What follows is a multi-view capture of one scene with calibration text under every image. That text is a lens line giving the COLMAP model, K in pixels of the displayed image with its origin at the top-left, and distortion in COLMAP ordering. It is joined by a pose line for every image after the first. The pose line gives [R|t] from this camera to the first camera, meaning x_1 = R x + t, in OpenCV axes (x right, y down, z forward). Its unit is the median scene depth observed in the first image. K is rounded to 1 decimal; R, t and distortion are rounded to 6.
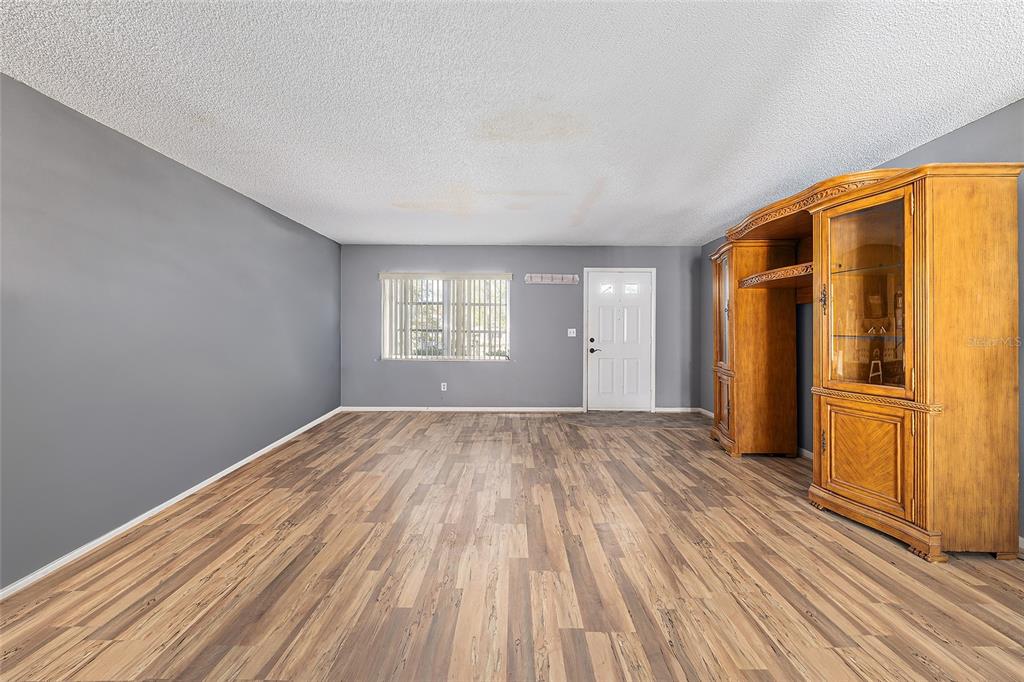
lens RADIAL K [[422.6, 0, 512.0], [0, 422.6, 341.0], [0, 0, 1]] dist [-0.005007, -0.000041]
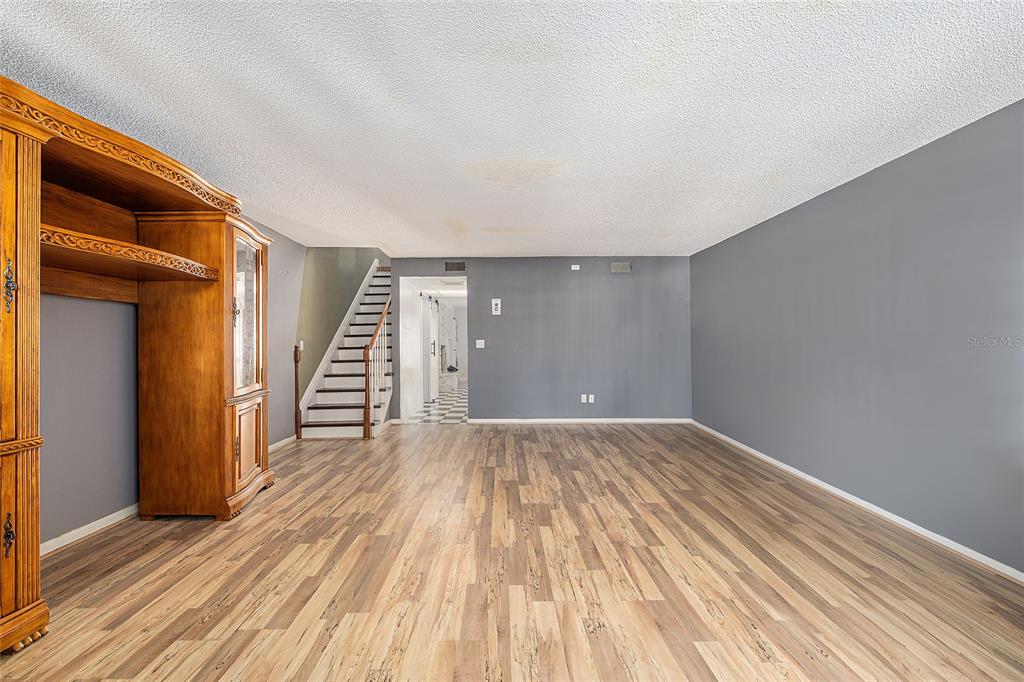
lens RADIAL K [[448.7, 0, 512.0], [0, 448.7, 341.0], [0, 0, 1]] dist [-0.002622, -0.000121]
pose [[-0.999592, 0.001463, -0.028518, 0.083581], [0.001160, 0.999942, 0.010662, -0.036221], [0.028532, 0.010624, -0.999536, 2.007066]]
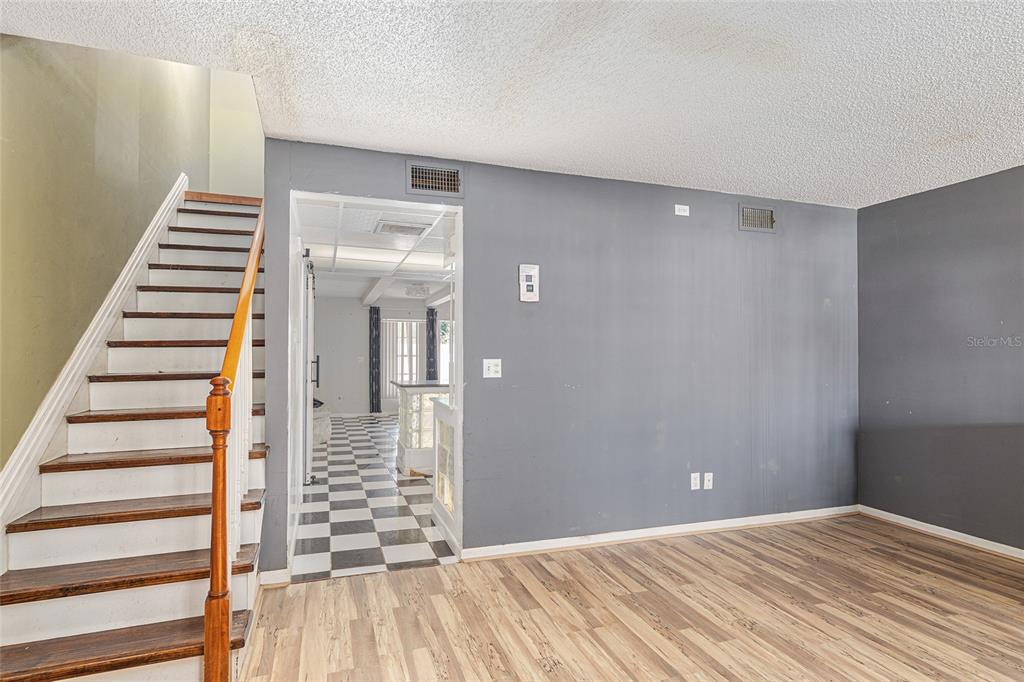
lens RADIAL K [[545.1, 0, 512.0], [0, 545.1, 341.0], [0, 0, 1]] dist [-0.002428, -0.000457]
pose [[-0.937052, -0.016409, -0.348805, 0.107850], [-0.013497, 0.999851, -0.010780, -0.036627], [0.348930, -0.005394, -0.937133, 1.946353]]
